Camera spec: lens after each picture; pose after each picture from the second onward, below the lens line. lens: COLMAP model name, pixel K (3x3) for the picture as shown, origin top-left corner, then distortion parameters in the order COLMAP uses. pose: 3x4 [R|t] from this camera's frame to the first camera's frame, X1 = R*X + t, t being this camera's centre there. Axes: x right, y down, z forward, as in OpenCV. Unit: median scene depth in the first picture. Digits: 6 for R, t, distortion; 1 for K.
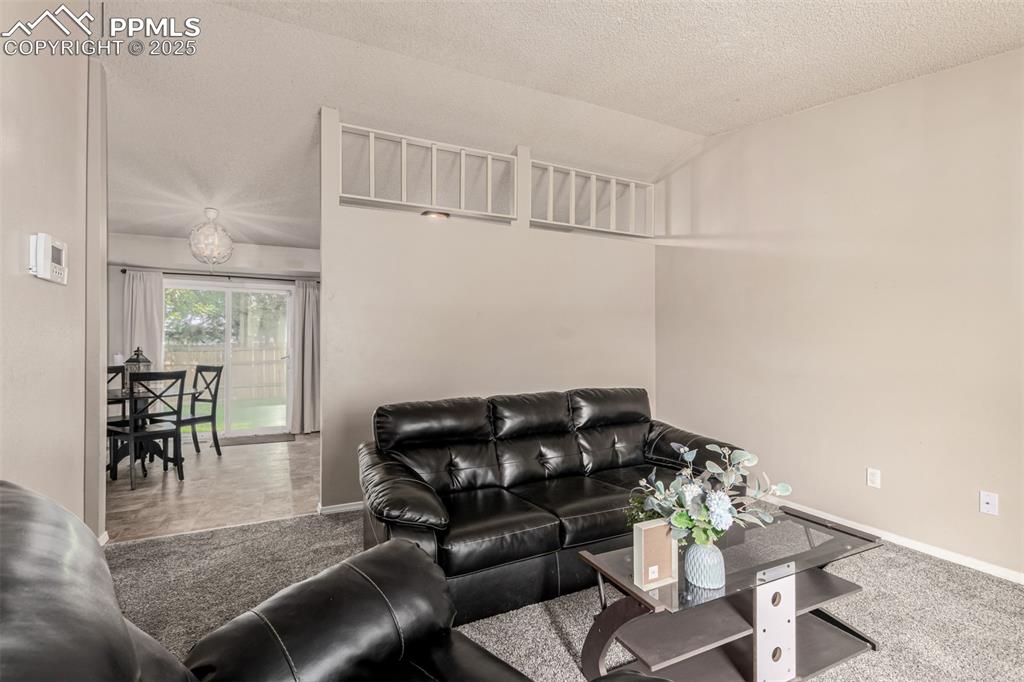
lens RADIAL K [[470.3, 0, 502.0], [0, 470.3, 344.8], [0, 0, 1]] dist [0.008596, -0.004266]
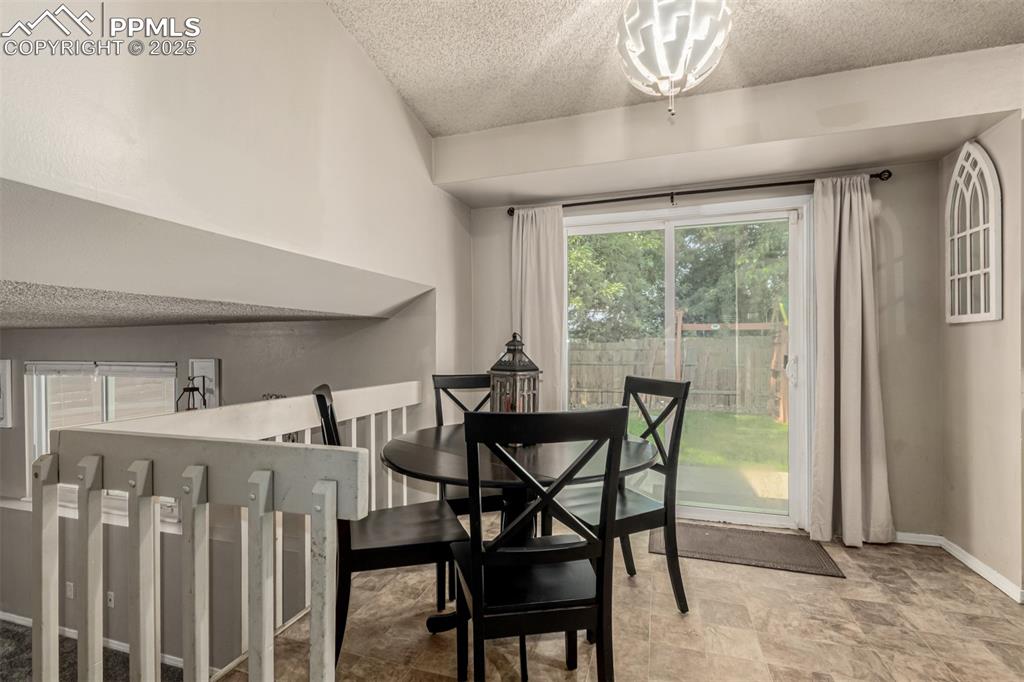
lens RADIAL K [[470.3, 0, 514.3], [0, 470.3, 342.3], [0, 0, 1]] dist [0.008596, -0.004266]
pose [[0.736779, -0.011068, -0.676043, -0.436425], [0.011801, 0.999924, -0.003509, 0.012109], [0.676030, -0.005393, 0.736854, 0.619811]]
